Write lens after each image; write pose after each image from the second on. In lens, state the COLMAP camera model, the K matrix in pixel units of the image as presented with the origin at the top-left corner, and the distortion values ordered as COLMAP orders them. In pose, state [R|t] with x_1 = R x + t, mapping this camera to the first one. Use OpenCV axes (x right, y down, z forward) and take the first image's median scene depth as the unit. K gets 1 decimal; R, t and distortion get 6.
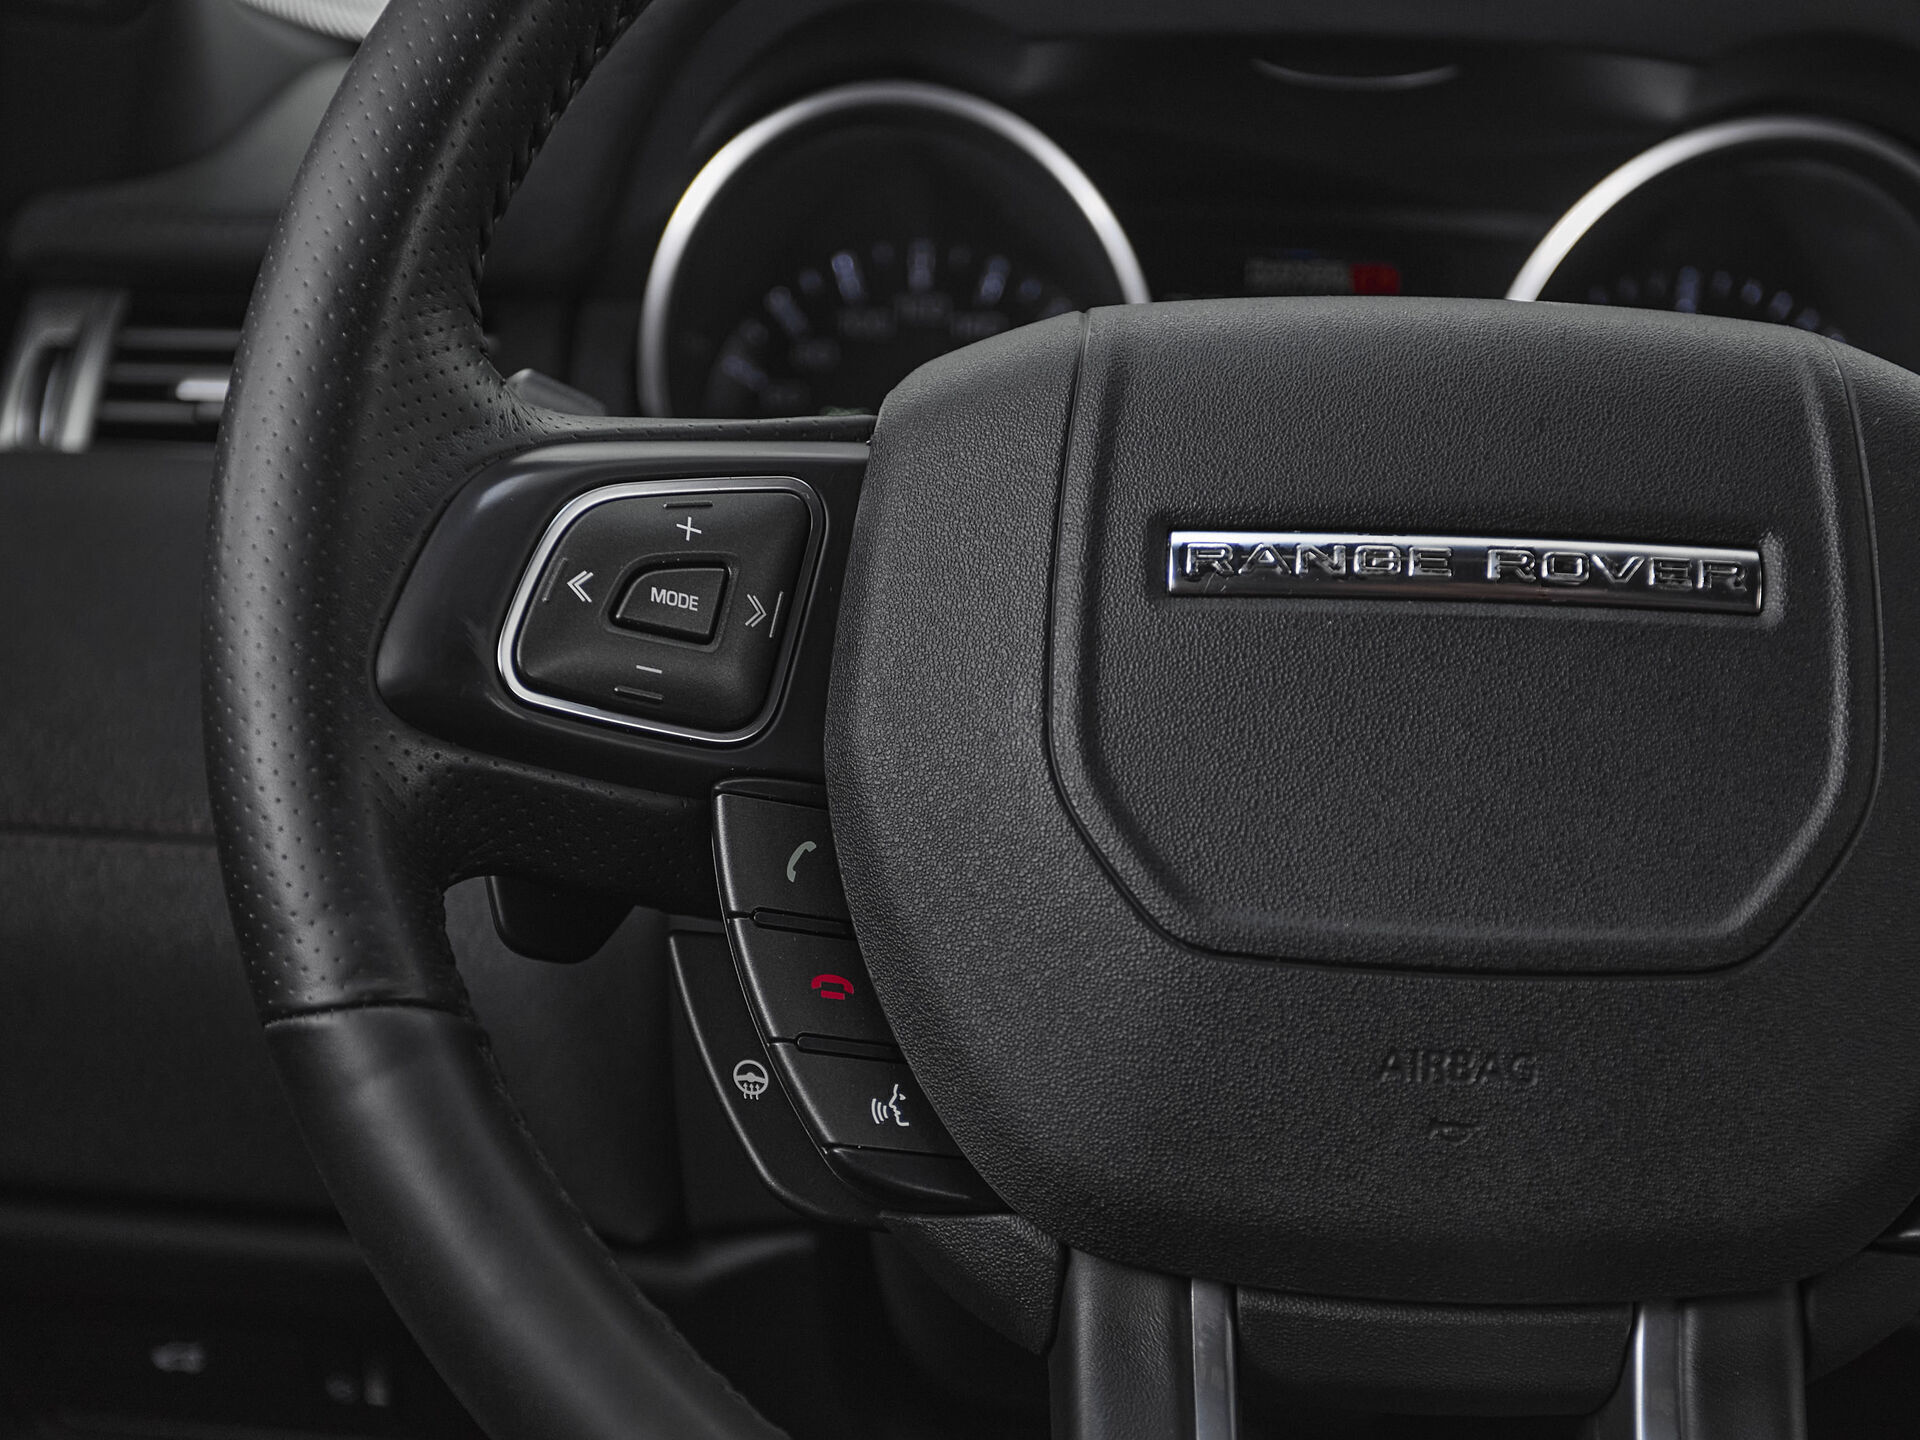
lens RADIAL K [[3378.7, 0, 914.5], [0, 3378.7, 953.2], [0, 0, 1]] dist [0.037681, -0.195885]
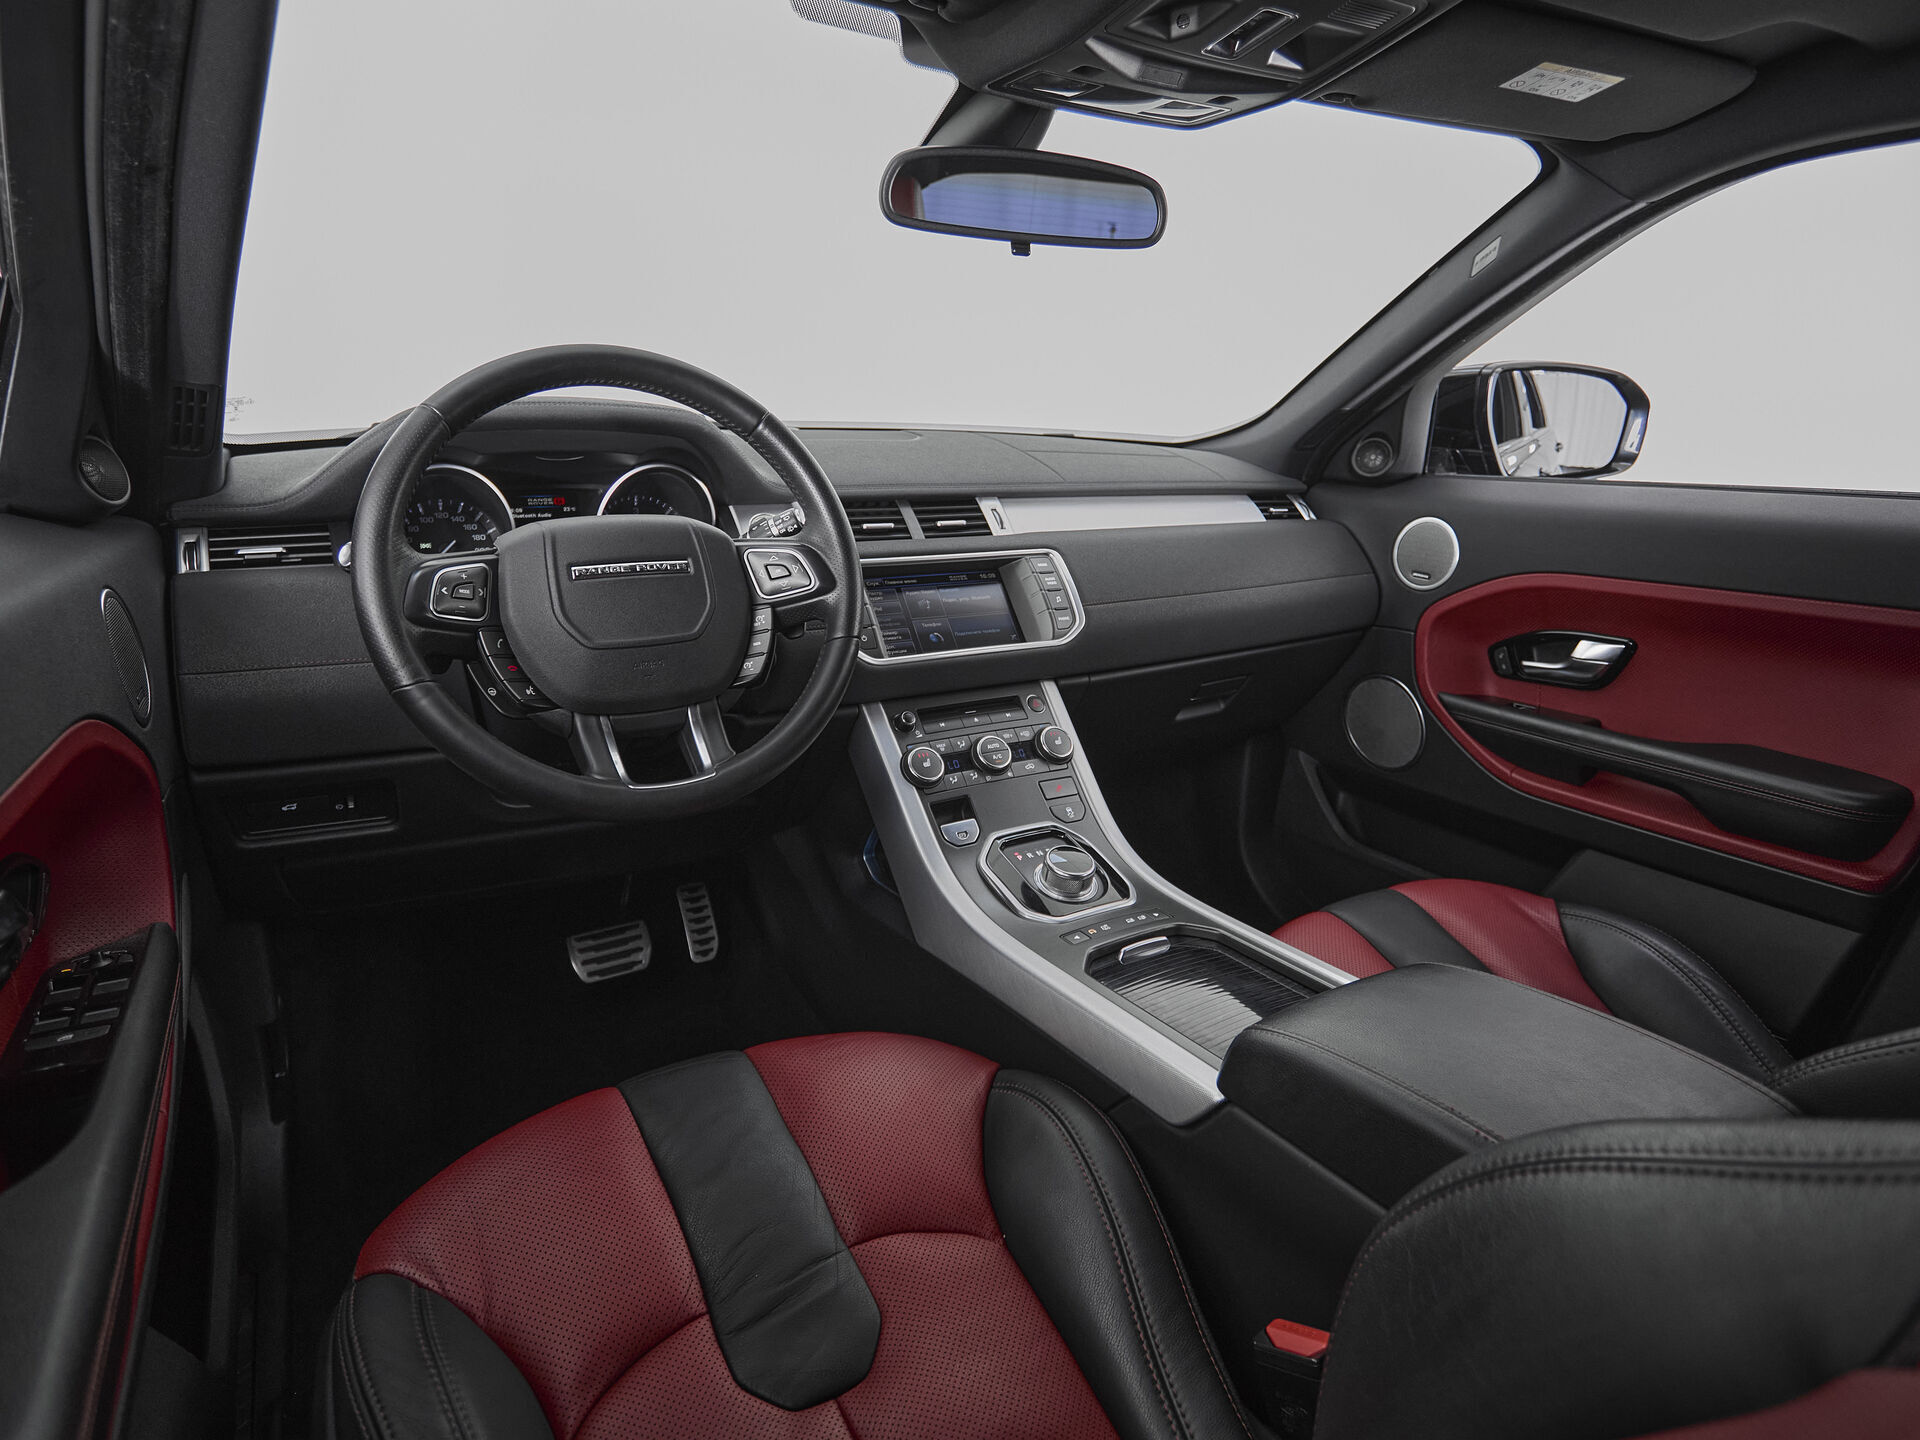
lens RADIAL K [[1112.4, 0, 1004.6], [0, 1112.4, 689.3], [0, 0, 1]] dist [-0.004391, -0.000405]
pose [[0.826827, -0.152131, 0.541492, -0.314495], [0.145762, 0.987793, 0.054948, 0.056528], [-0.543241, 0.033496, 0.838909, -0.725206]]
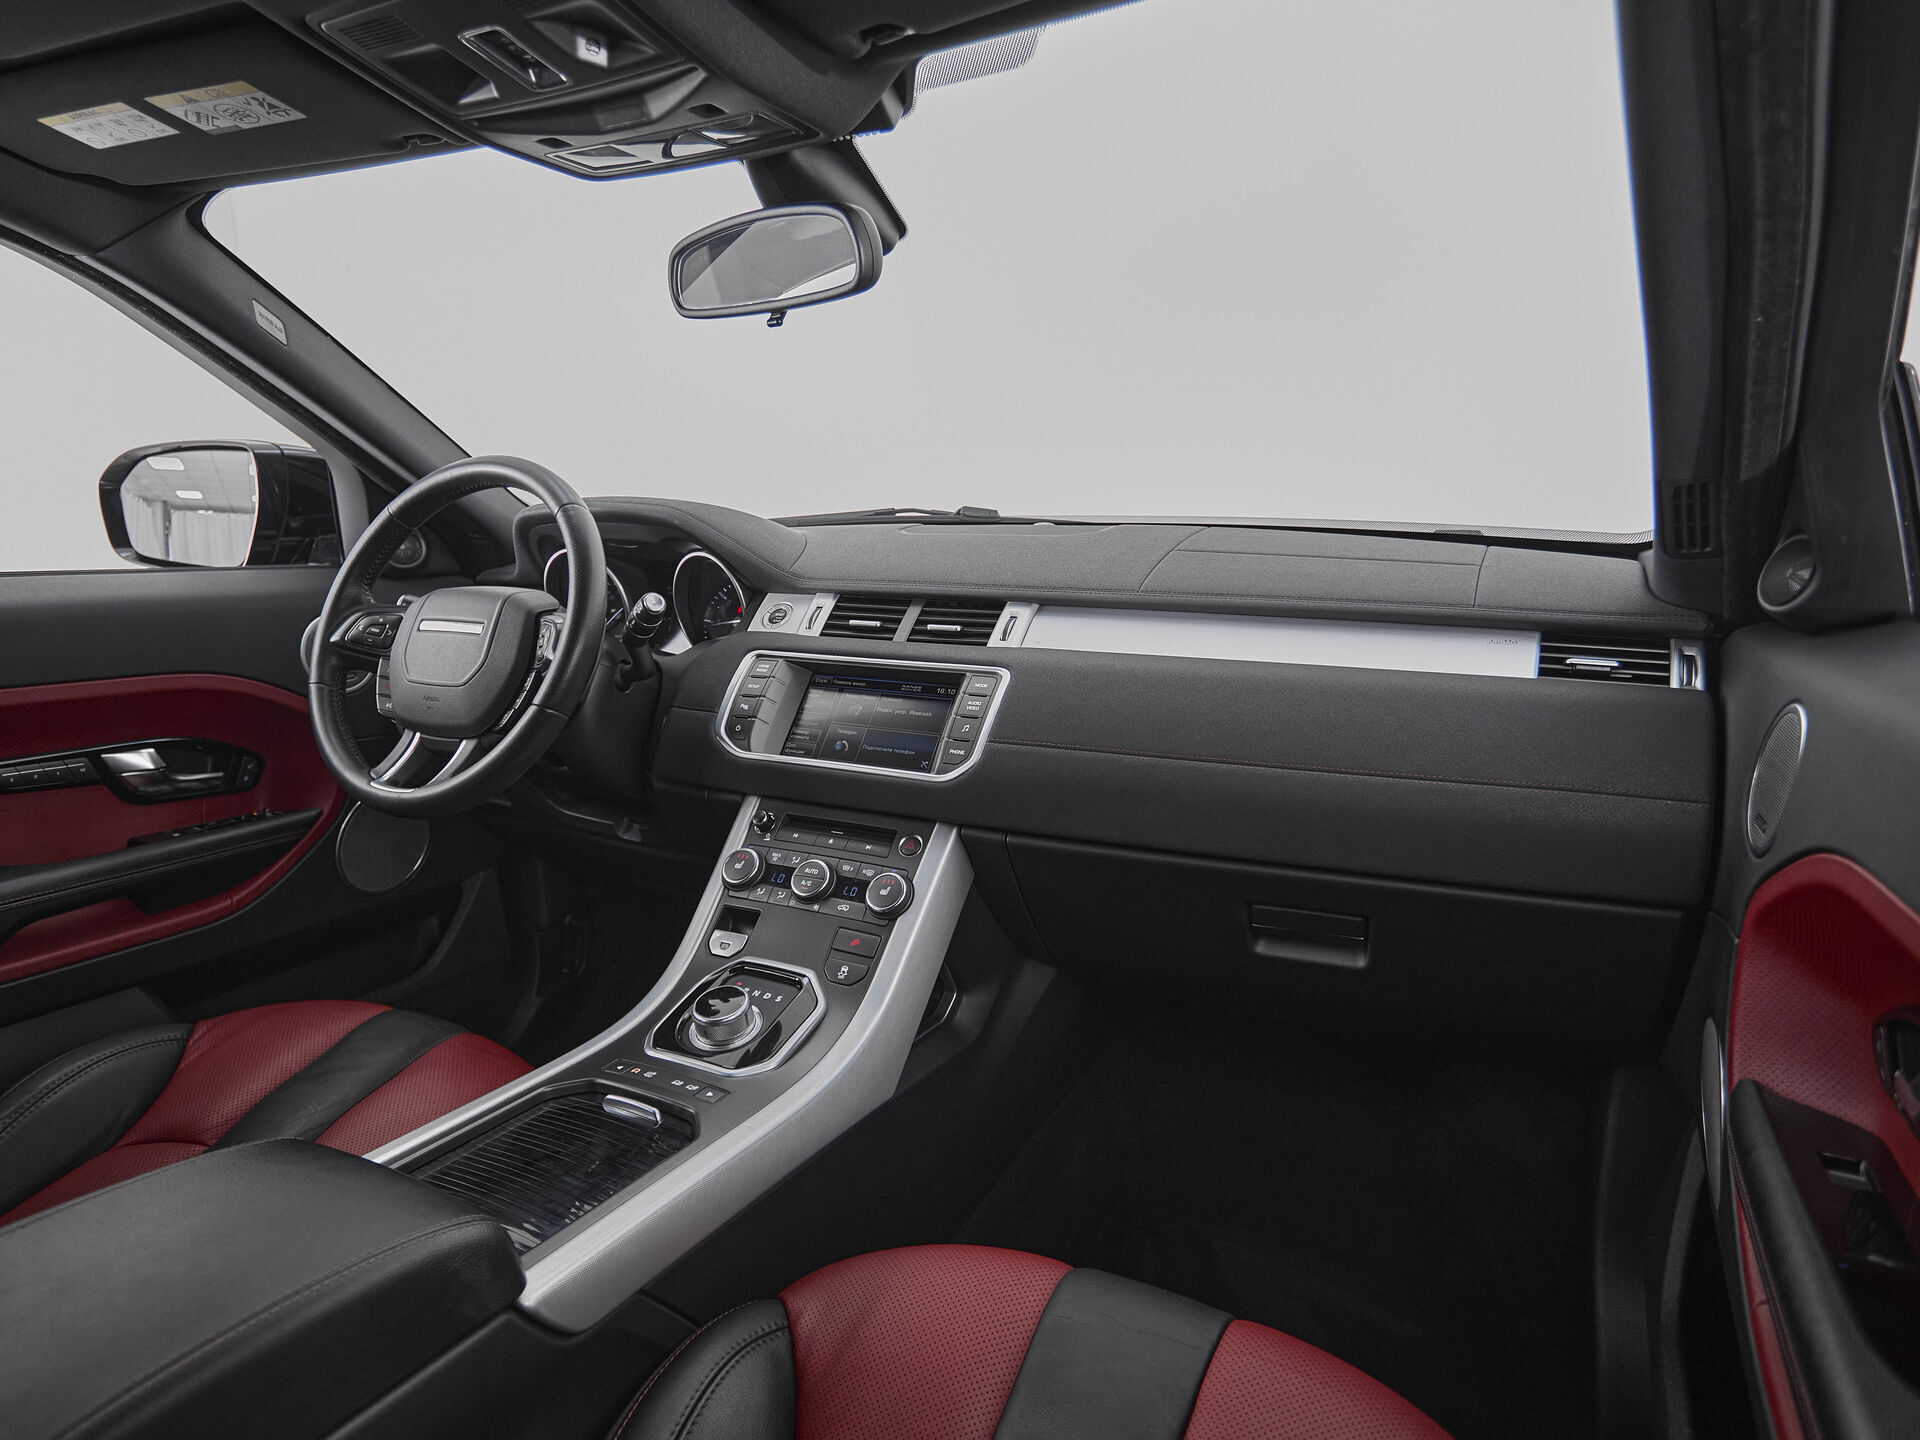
lens RADIAL K [[1162.6, 0, 911.7], [0, 1162.6, 746.5], [0, 0, 1]] dist [0.000378, 0.000403]
pose [[0.889876, 0.058255, -0.452469, 2.029359], [-0.083187, 0.995906, -0.035384, 0.127472], [0.448555, 0.069127, 0.891078, -0.622317]]
